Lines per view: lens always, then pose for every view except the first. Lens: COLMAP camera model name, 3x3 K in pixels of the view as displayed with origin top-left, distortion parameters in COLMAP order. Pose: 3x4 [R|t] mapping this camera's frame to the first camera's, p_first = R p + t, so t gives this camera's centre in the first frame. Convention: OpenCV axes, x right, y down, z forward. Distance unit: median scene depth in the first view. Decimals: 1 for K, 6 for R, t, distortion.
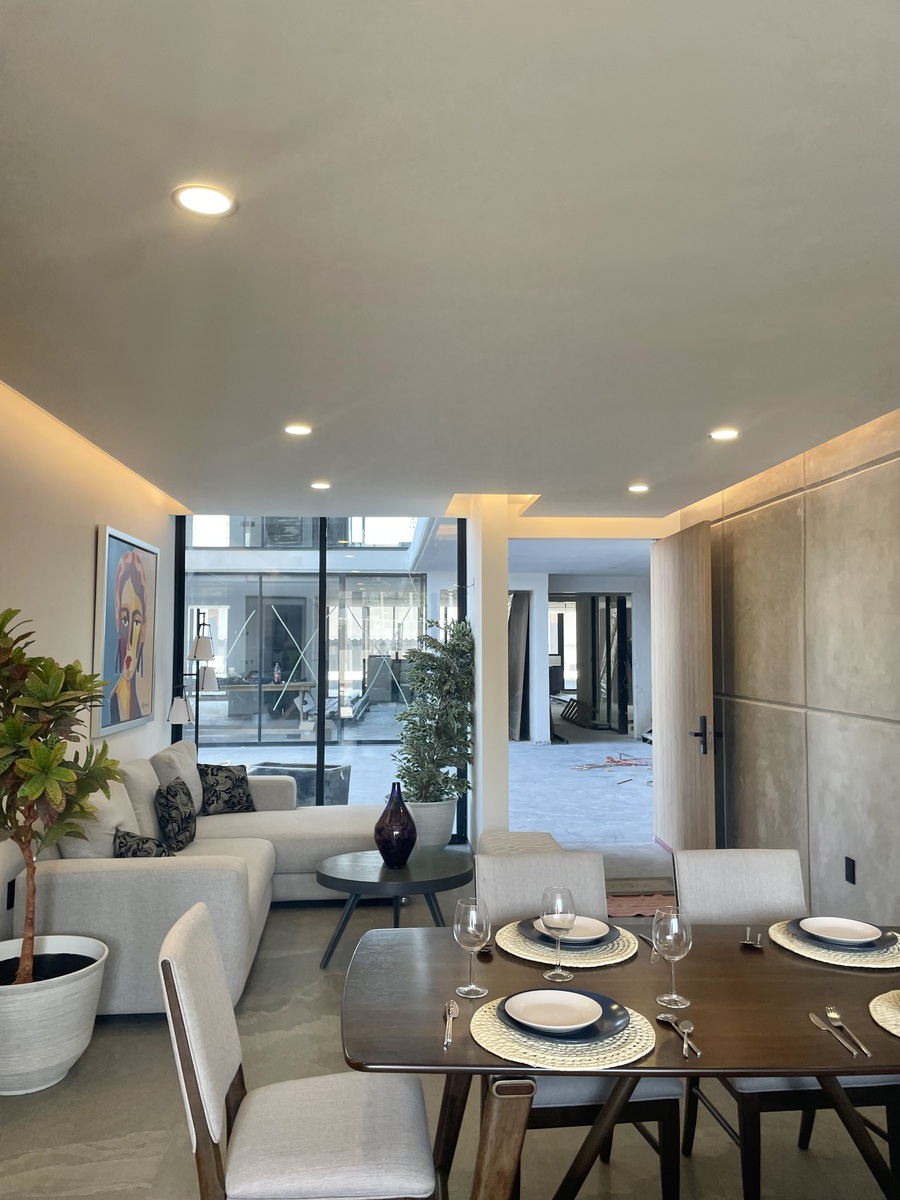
lens RADIAL K [[909.5, 0, 451.4], [0, 909.5, 593.3], [0, 0, 1]] dist [0.053455, -0.024575]
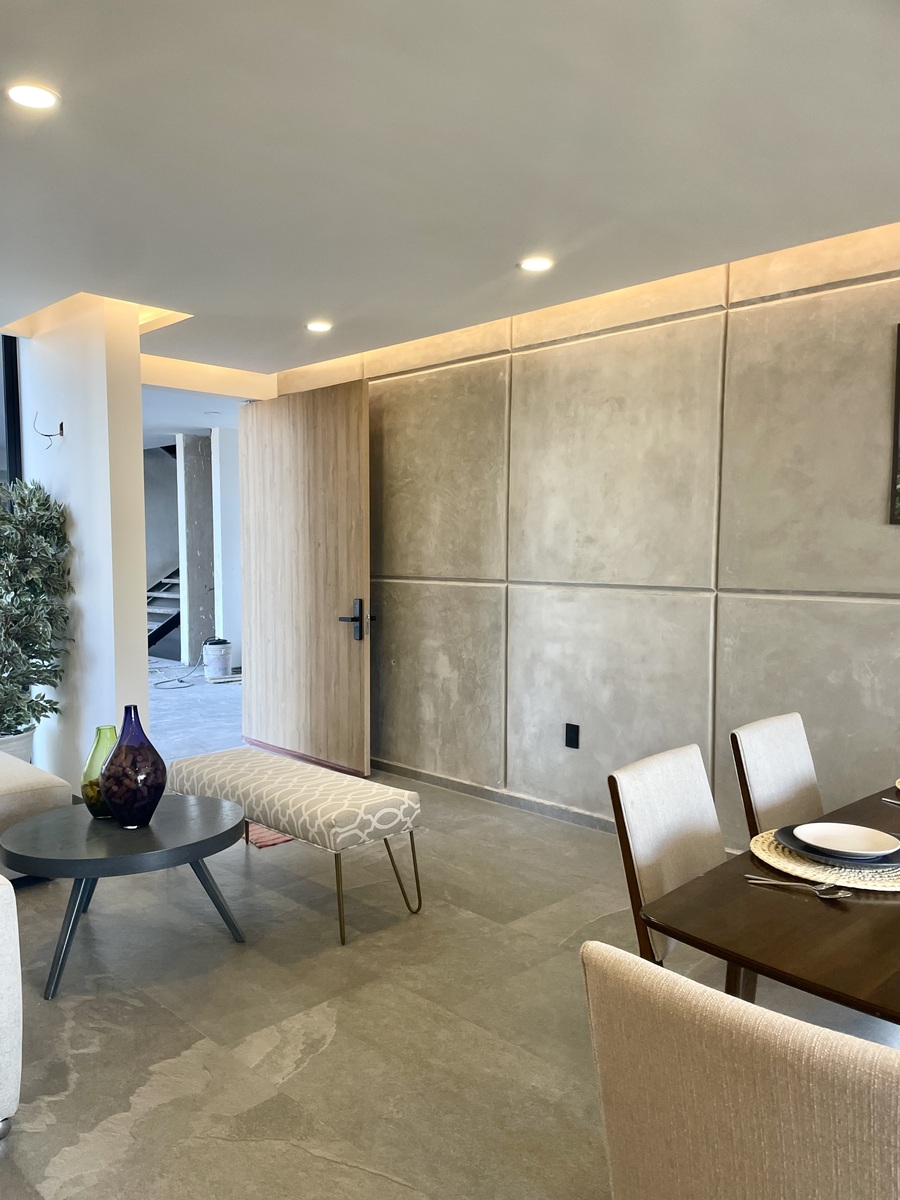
lens RADIAL K [[909.5, 0, 448.2], [0, 909.5, 607.5], [0, 0, 1]] dist [0.053455, -0.024575]
pose [[0.765427, -0.049642, 0.641605, -0.281208], [-0.032083, 0.992837, 0.115091, 0.041705], [-0.642722, -0.108678, 0.758351, 0.298995]]
